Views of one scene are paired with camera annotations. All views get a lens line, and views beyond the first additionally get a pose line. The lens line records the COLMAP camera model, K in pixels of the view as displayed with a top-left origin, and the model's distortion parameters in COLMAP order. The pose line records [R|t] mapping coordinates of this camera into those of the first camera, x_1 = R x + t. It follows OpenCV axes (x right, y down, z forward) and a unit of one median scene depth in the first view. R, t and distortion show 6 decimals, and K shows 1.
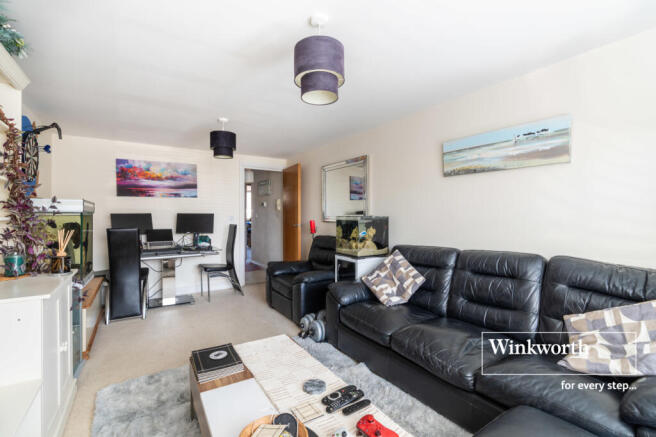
lens RADIAL K [[310.9, 0, 328.7], [0, 310.9, 215.4], [0, 0, 1]] dist [-0.004578, -0.000782]
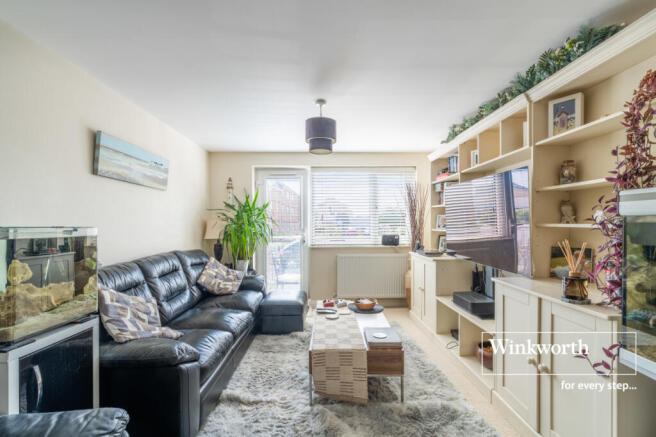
lens RADIAL K [[288.0, 0, 330.3], [0, 288.0, 226.2], [0, 0, 1]] dist [-0.011963, 0.002427]
pose [[-0.858752, -0.004093, 0.512375, -0.542285], [-0.001255, 0.999982, 0.005885, -0.003346], [-0.512390, 0.004411, -0.858741, 1.469131]]
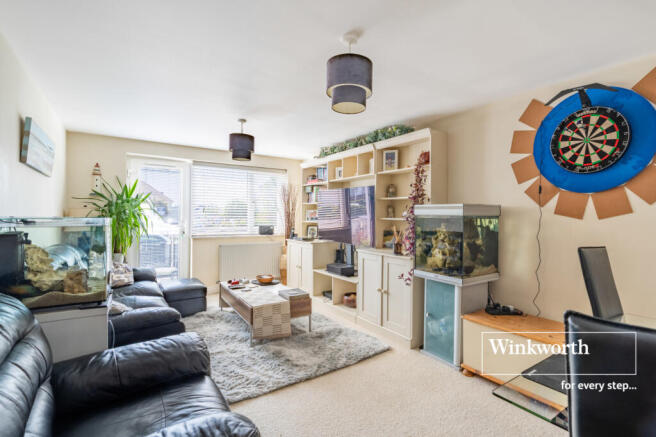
lens RADIAL K [[310.9, 0, 329.2], [0, 310.9, 217.4], [0, 0, 1]] dist [-0.004578, -0.000782]
pose [[-0.999670, -0.012300, -0.022554, -0.376622], [-0.012309, 0.999924, 0.000253, -0.005770], [0.022550, 0.000530, -0.999746, 1.958526]]
